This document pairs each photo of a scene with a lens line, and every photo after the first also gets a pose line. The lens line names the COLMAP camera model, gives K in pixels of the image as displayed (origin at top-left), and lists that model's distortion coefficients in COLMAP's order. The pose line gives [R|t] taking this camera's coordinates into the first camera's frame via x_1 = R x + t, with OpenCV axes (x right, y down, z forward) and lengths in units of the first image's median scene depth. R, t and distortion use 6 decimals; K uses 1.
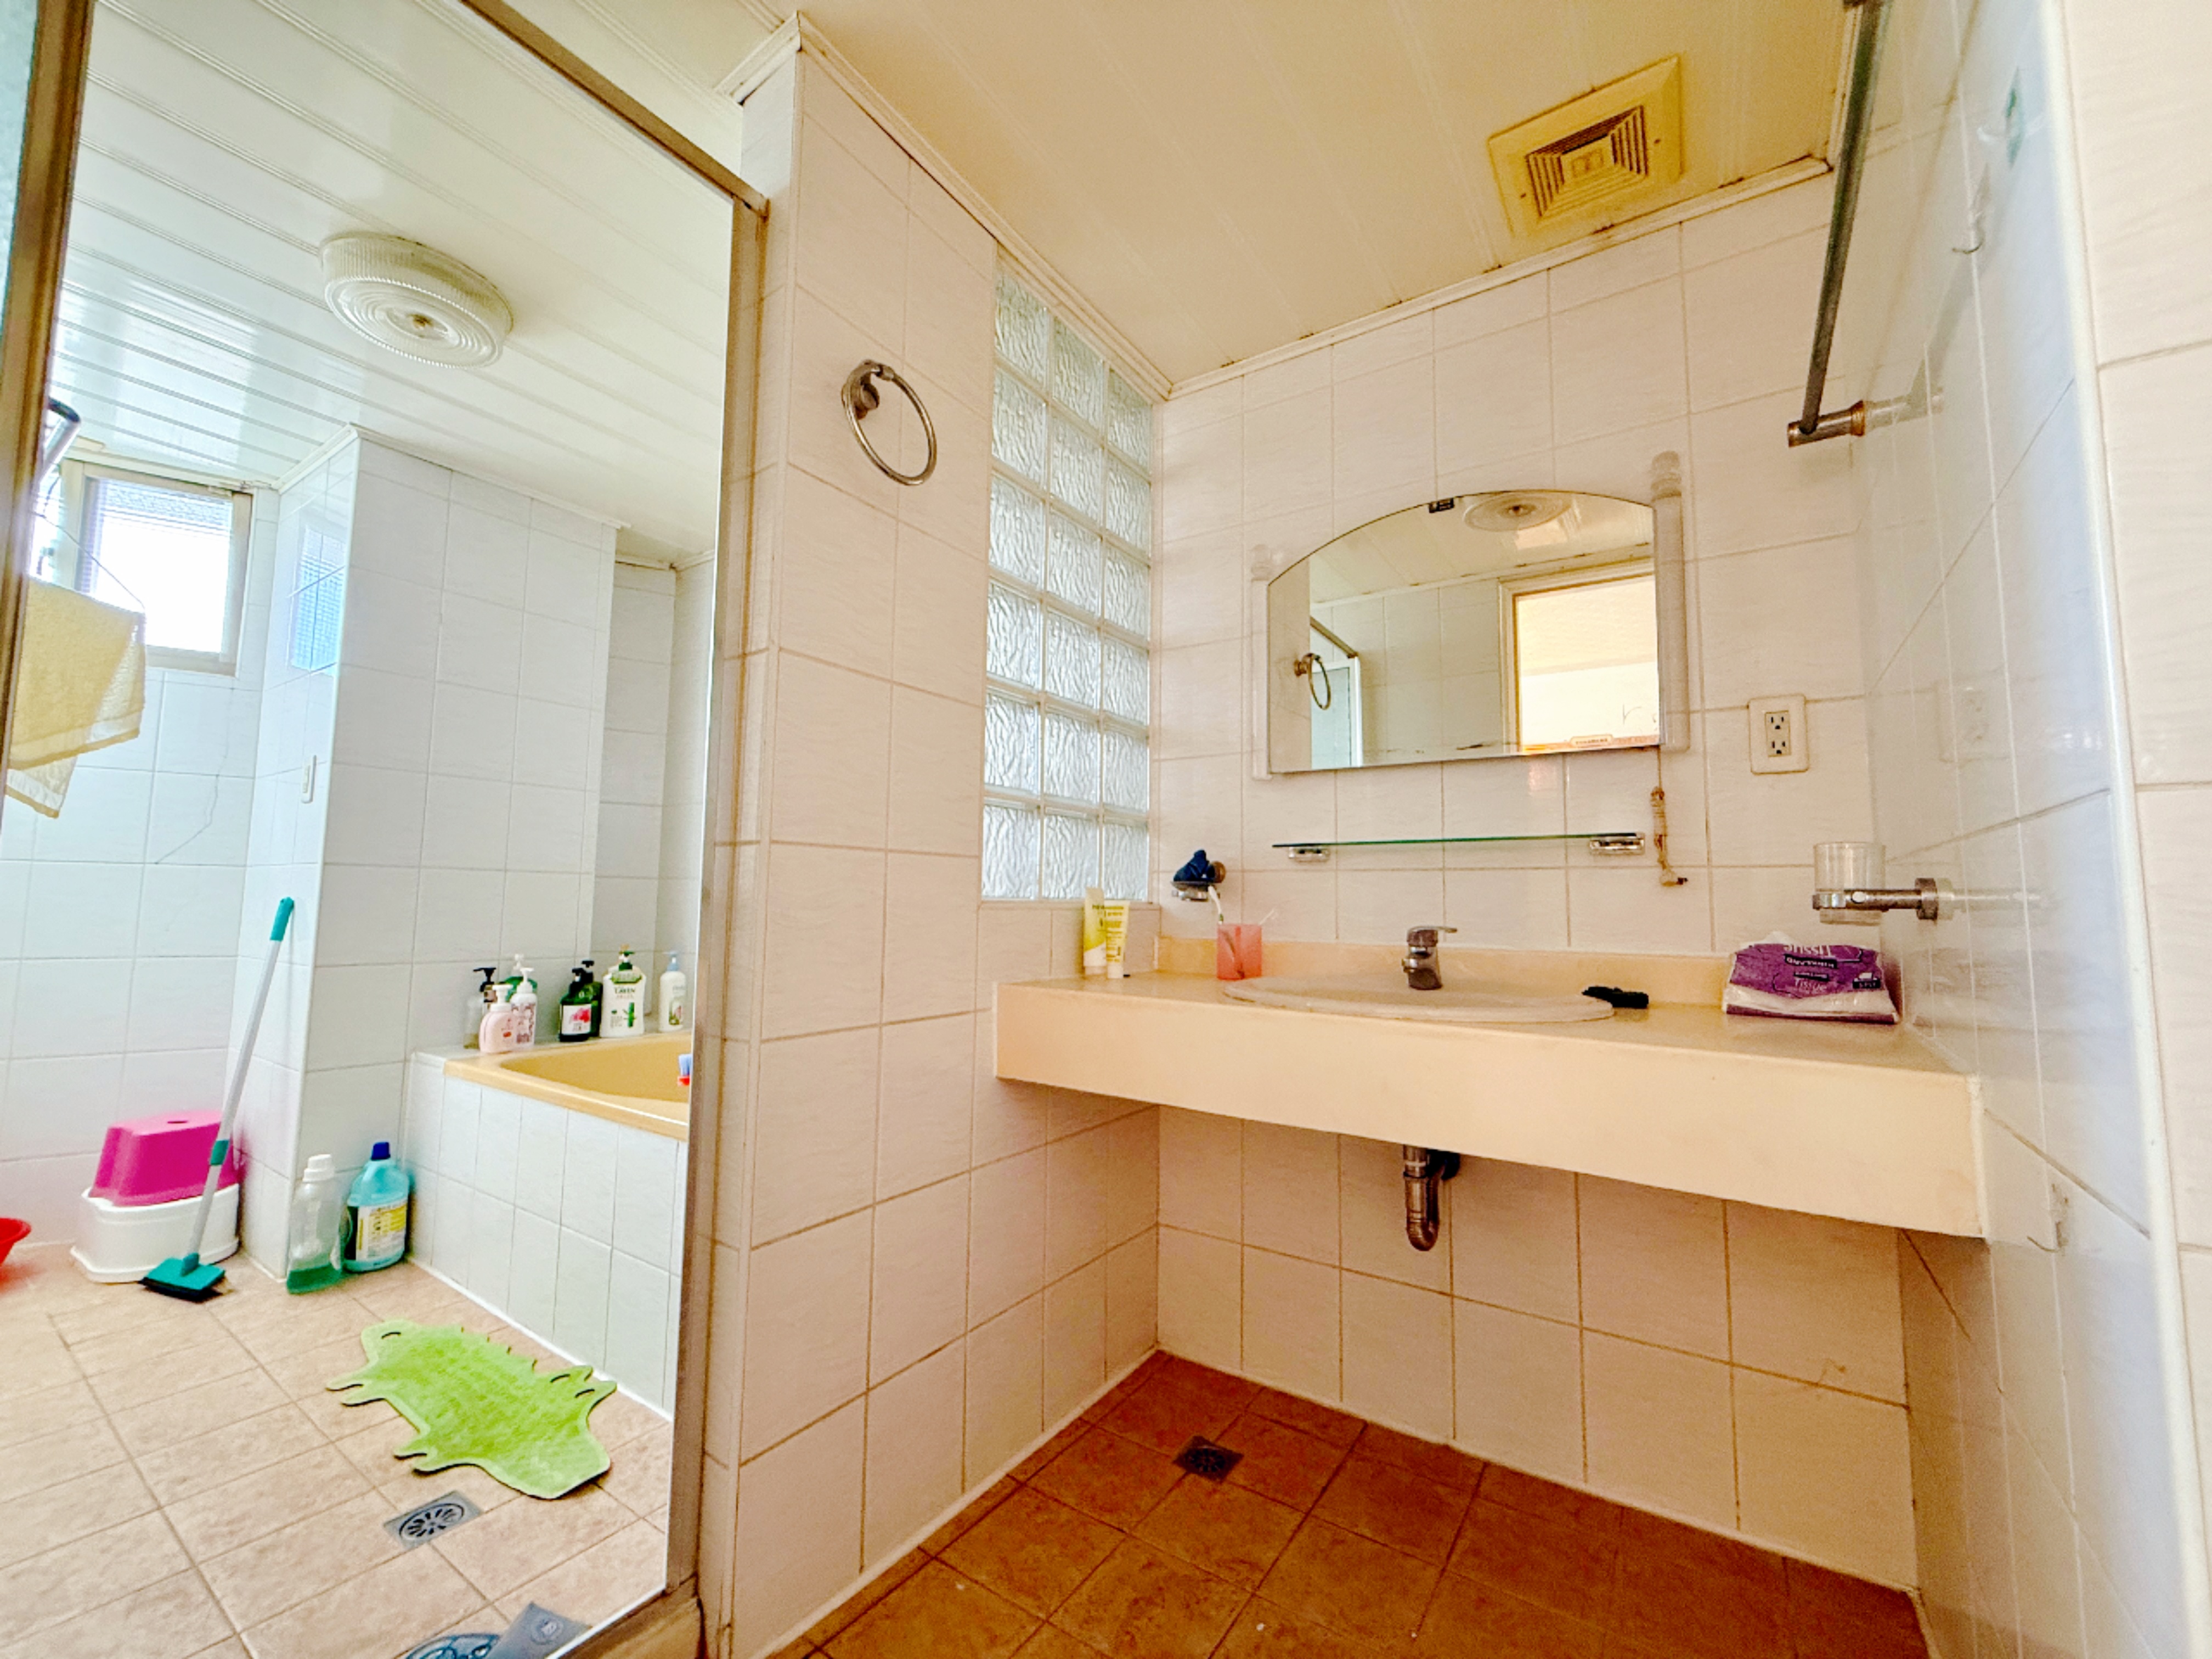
lens RADIAL K [[876.5, 0, 1103.9], [0, 876.5, 830.7], [0, 0, 1]] dist [0.001145, 0.000327]
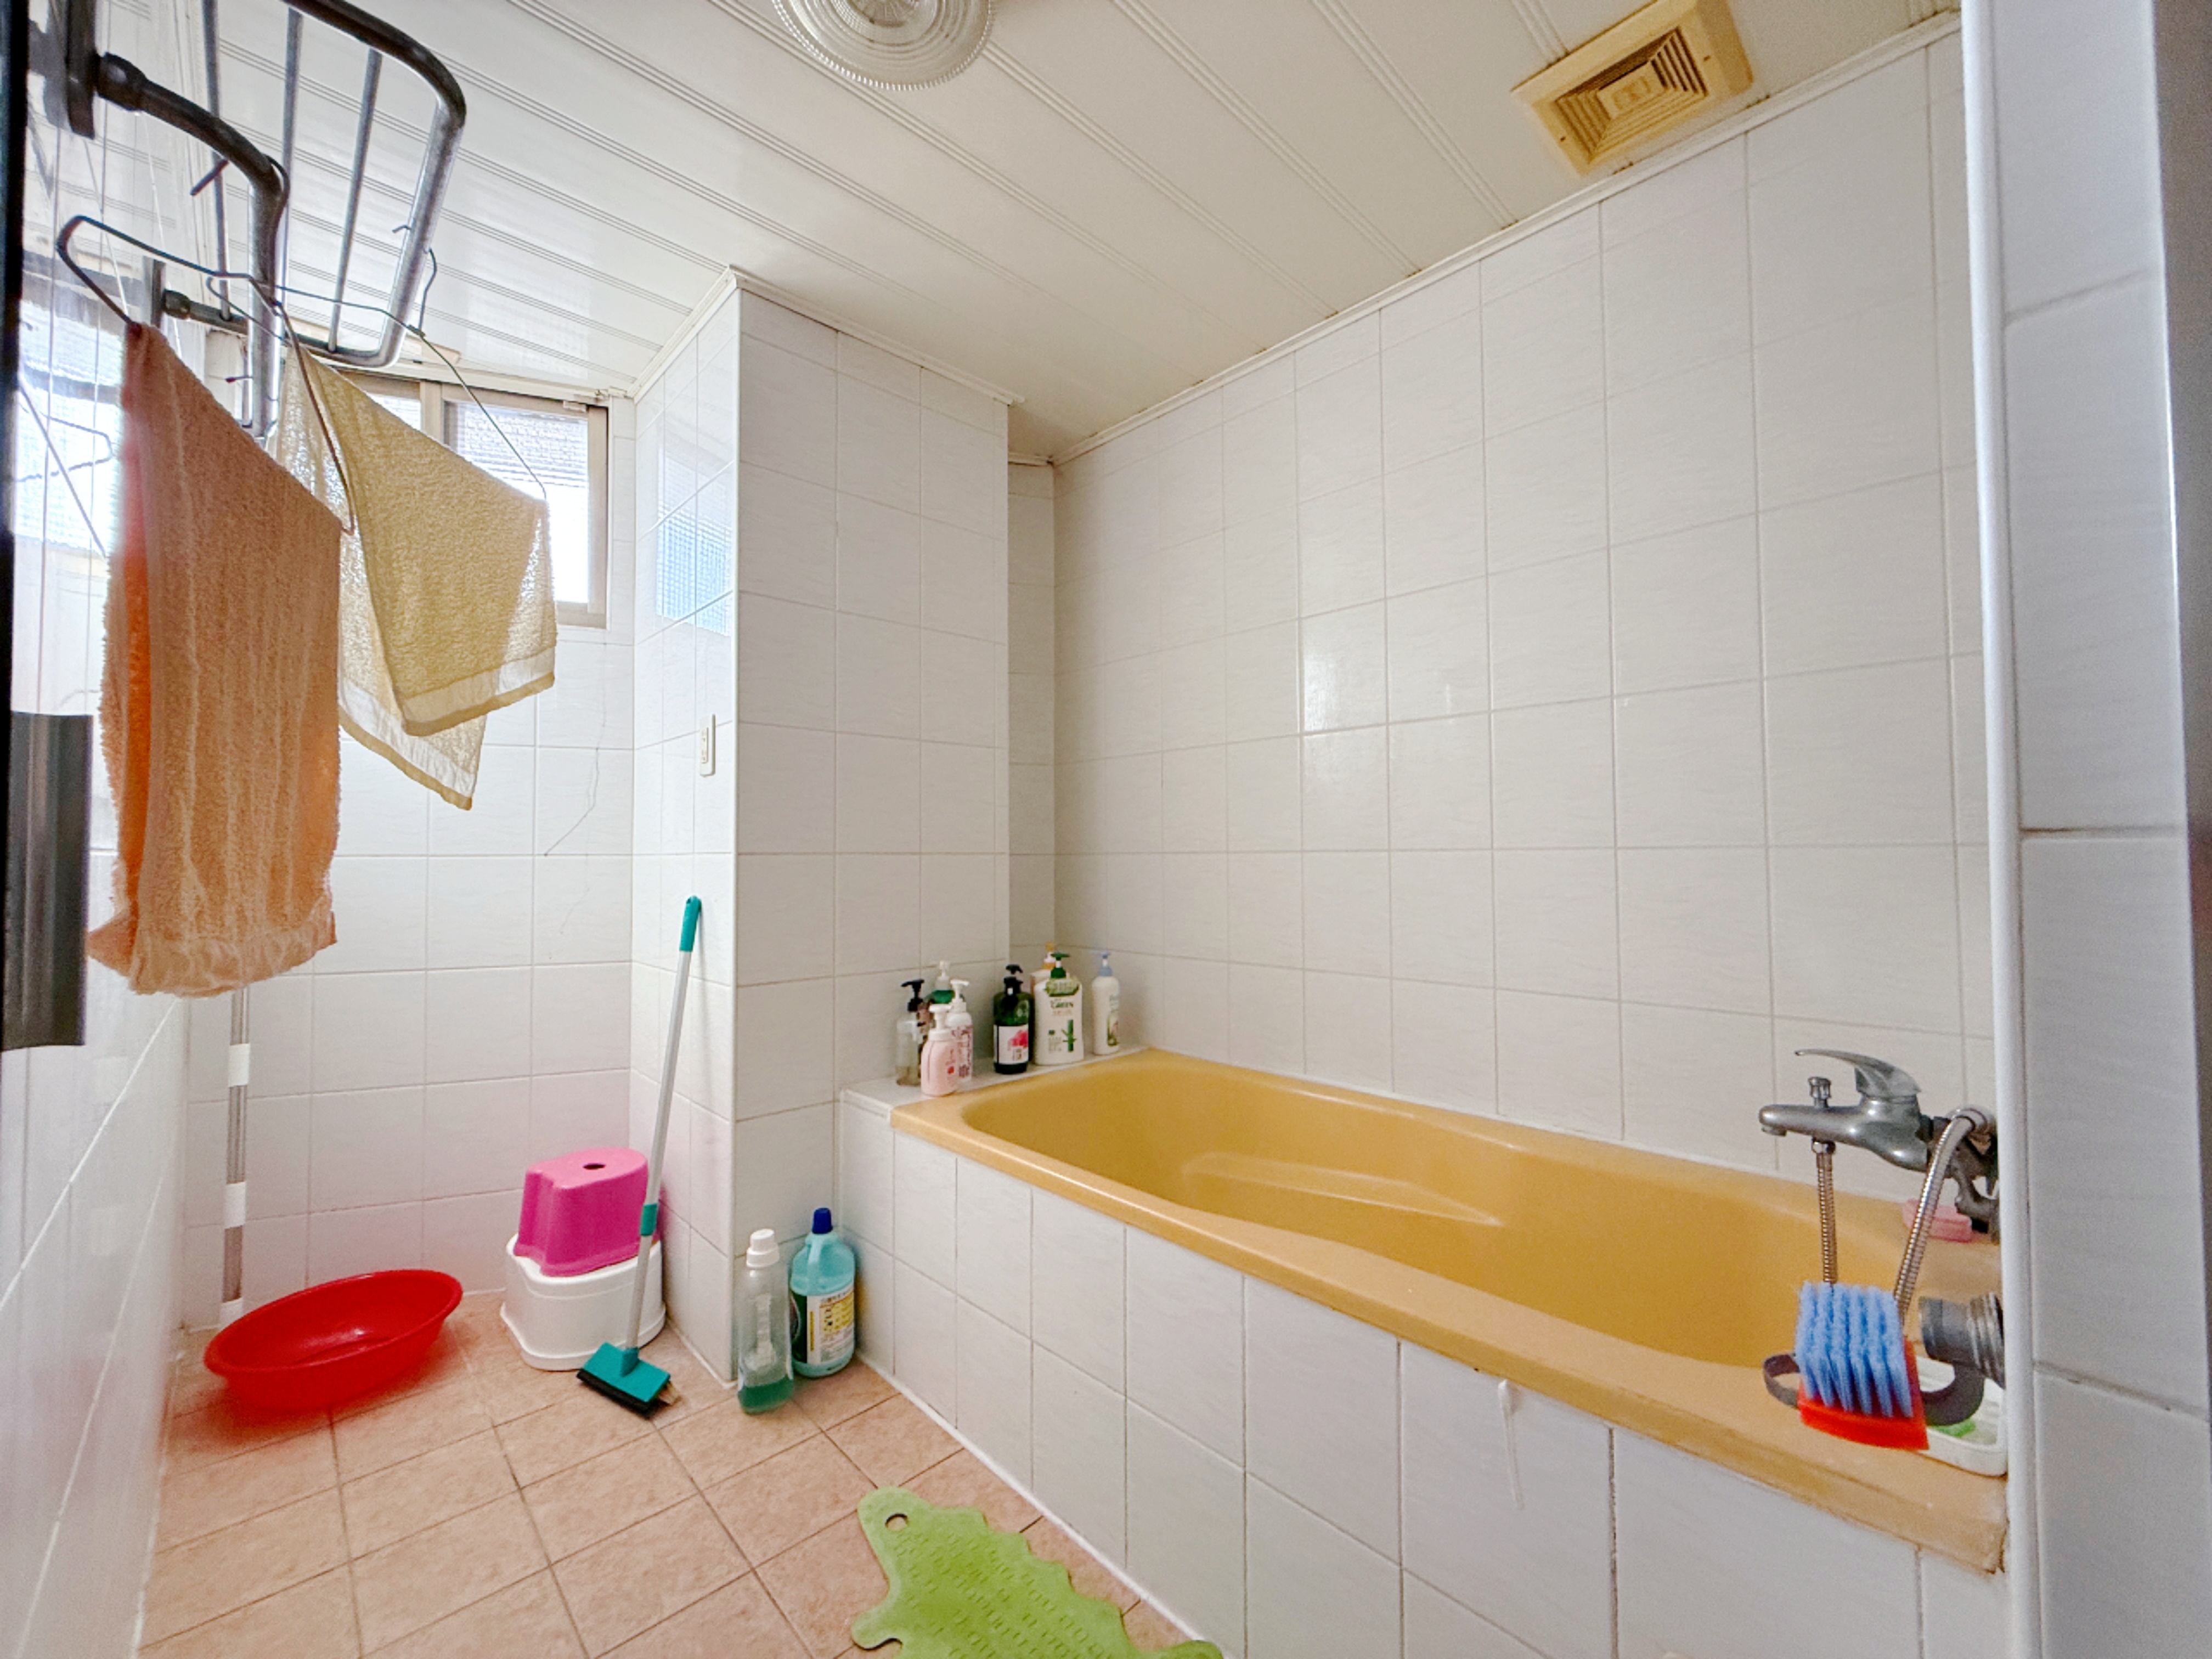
lens RADIAL K [[874.8, 0, 1110.6], [0, 874.8, 828.7], [0, 0, 1]] dist [0.001842, 0.000026]
pose [[0.977811, -0.026181, -0.207848, -0.406134], [0.037055, 0.998131, 0.048594, -0.009730], [0.206188, -0.055217, 0.976953, 0.316456]]
